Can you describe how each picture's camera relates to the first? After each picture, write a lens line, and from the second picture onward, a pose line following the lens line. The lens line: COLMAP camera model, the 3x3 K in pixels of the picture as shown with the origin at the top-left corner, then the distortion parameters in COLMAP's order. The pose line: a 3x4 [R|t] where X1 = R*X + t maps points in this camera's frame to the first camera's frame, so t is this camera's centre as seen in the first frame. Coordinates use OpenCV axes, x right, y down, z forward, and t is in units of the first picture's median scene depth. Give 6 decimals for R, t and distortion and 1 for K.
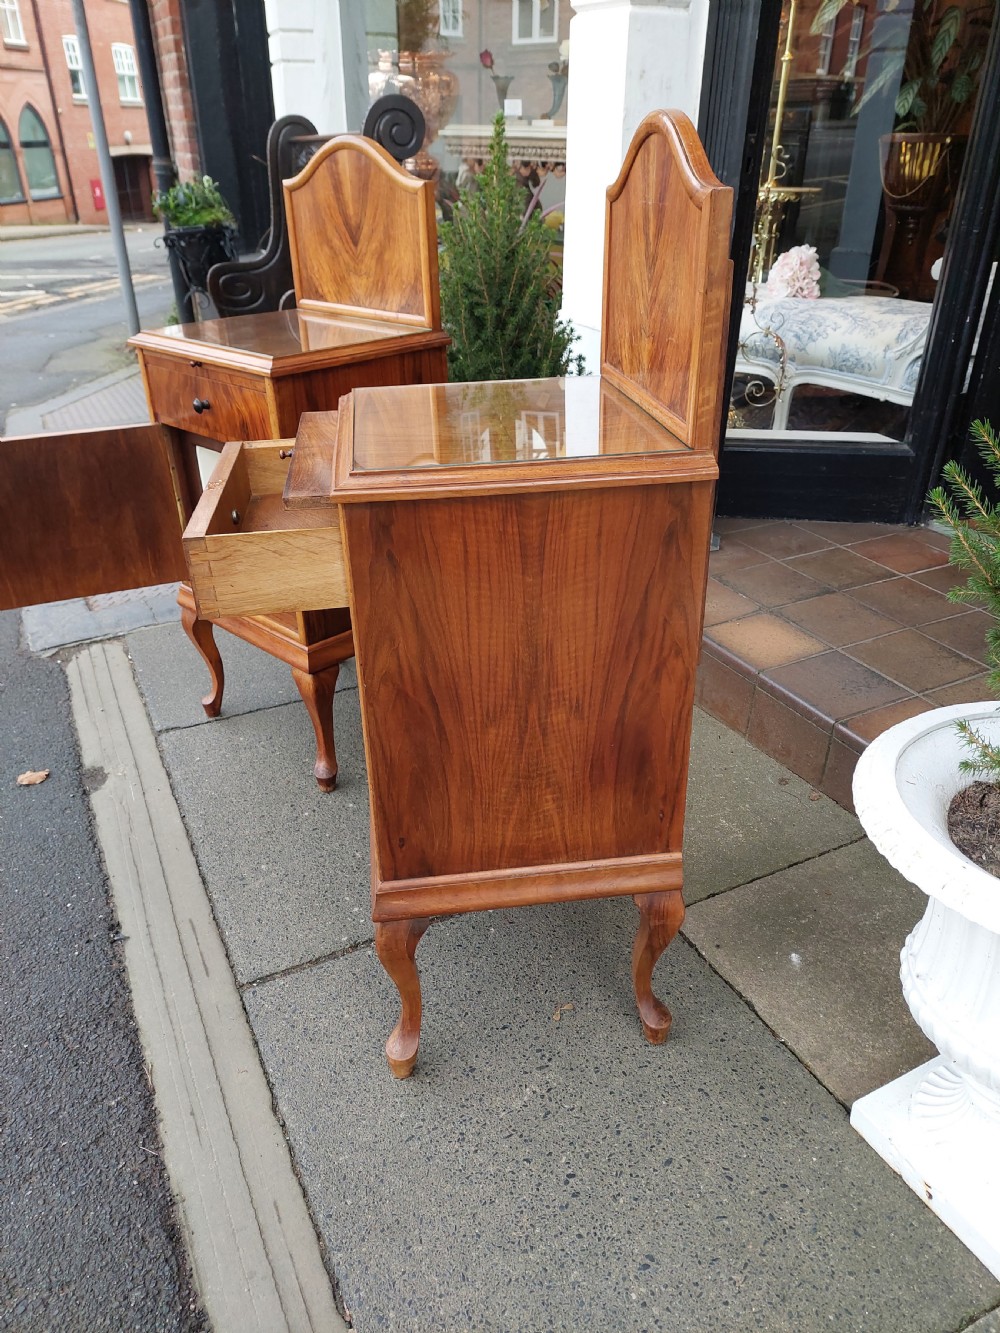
lens RADIAL K [[962.4, 0, 518.1], [0, 962.4, 678.7], [0, 0, 1]] dist [0.055222, -0.072872]
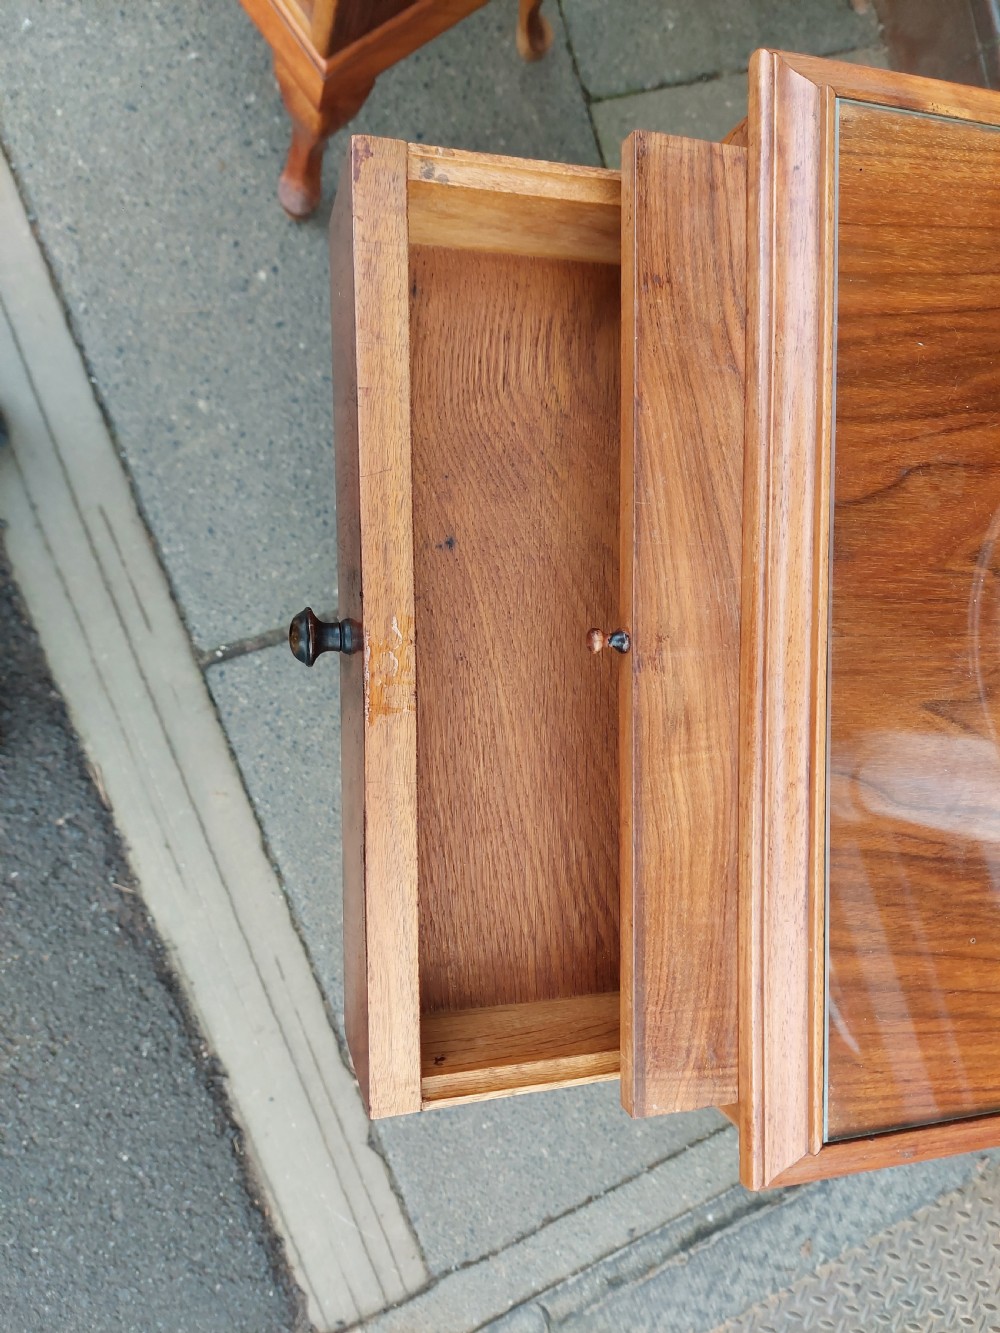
lens RADIAL K [[962.4, 0, 518.1], [0, 962.4, 678.7], [0, 0, 1]] dist [0.055222, -0.072872]
pose [[0.939690, 0.122126, 0.319481, -0.279913], [-0.340645, 0.418076, 0.842124, -0.371768], [-0.030722, -0.900165, 0.434463, 0.625342]]
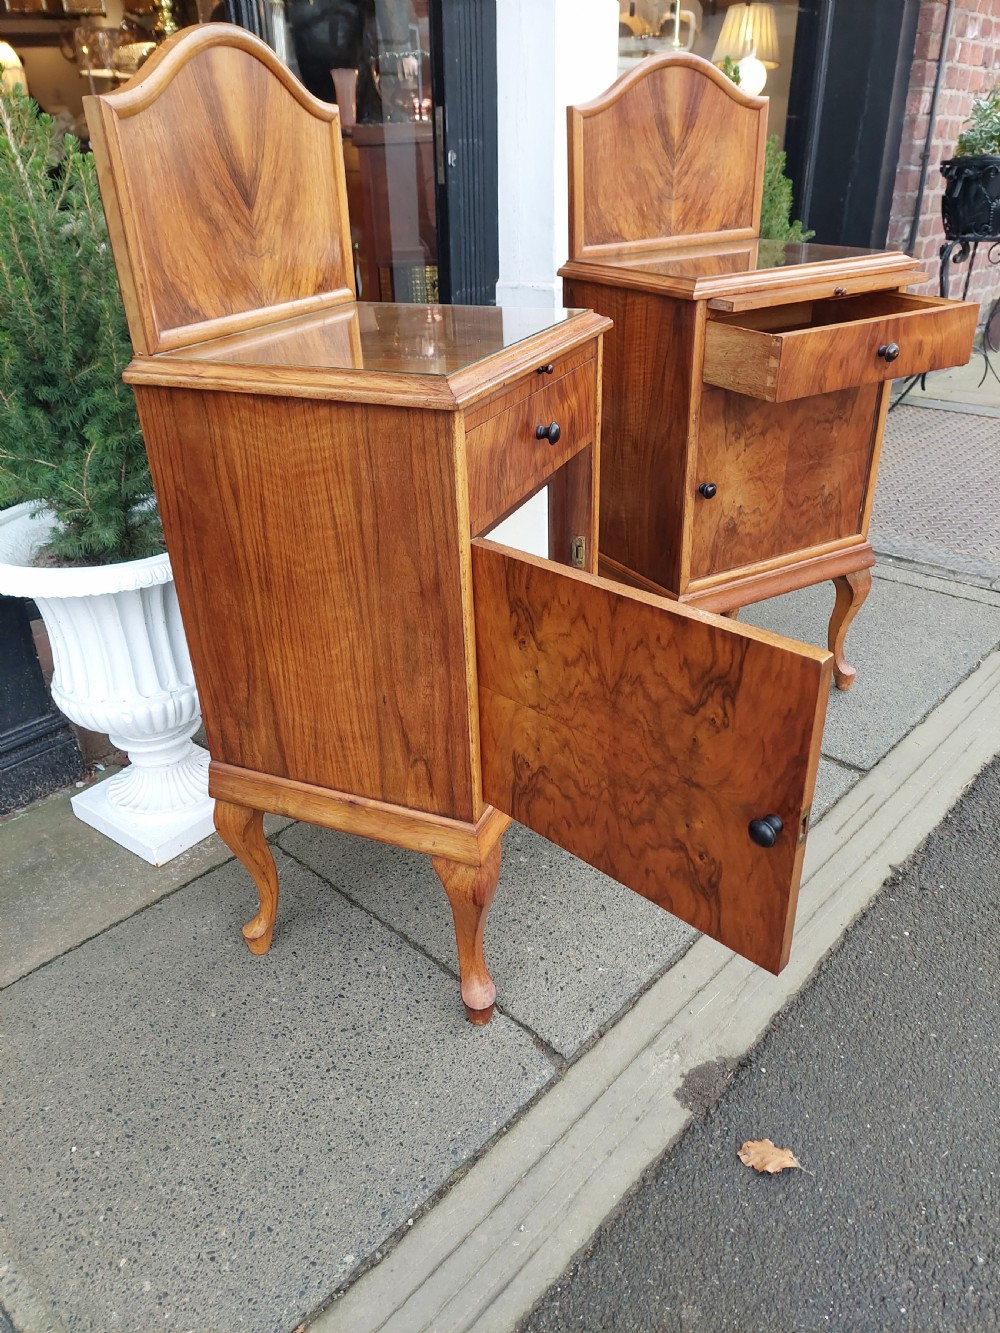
lens RADIAL K [[965.5, 0, 500.0], [0, 965.5, 666.5], [0, 0, 1]] dist [0.091283, -0.144332]
pose [[-0.342026, -0.413598, 0.843774, -1.035128], [0.483173, 0.692730, 0.535415, -0.594762], [-0.805954, 0.590815, -0.037093, 1.266189]]
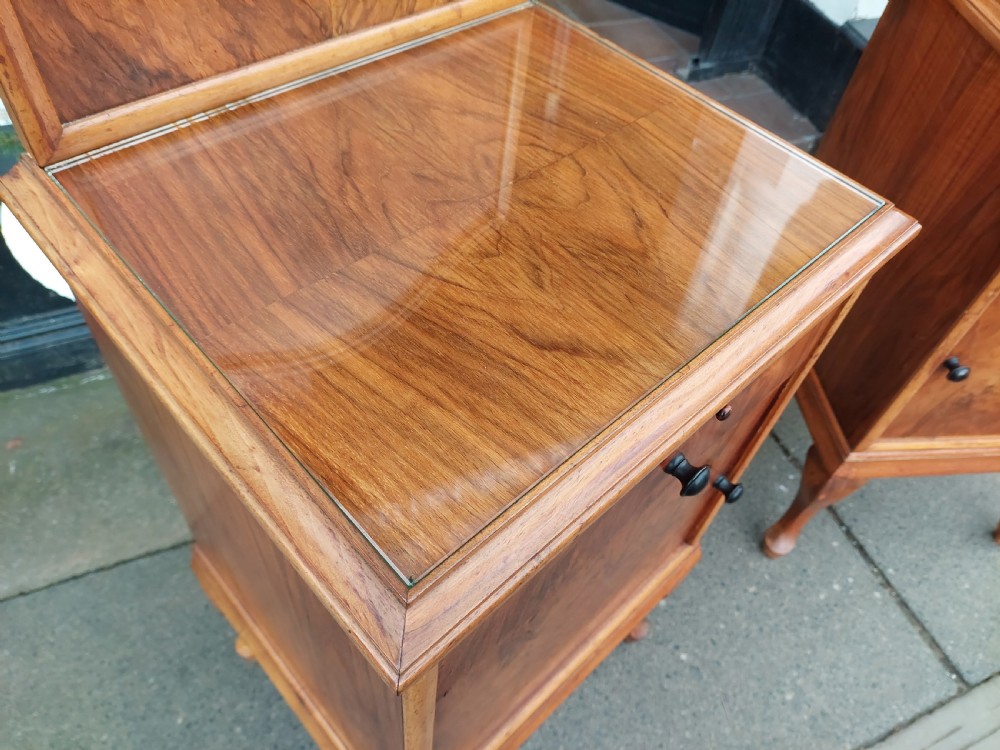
lens RADIAL K [[738.1, 0, 507.1], [0, 738.1, 369.0], [0, 0, 1]] dist [-0.005059, -0.003712]
pose [[0.050661, -0.759106, 0.648992, -0.531511], [0.390147, 0.613234, 0.686825, -0.576337], [-0.919358, 0.218408, 0.327230, 1.066833]]
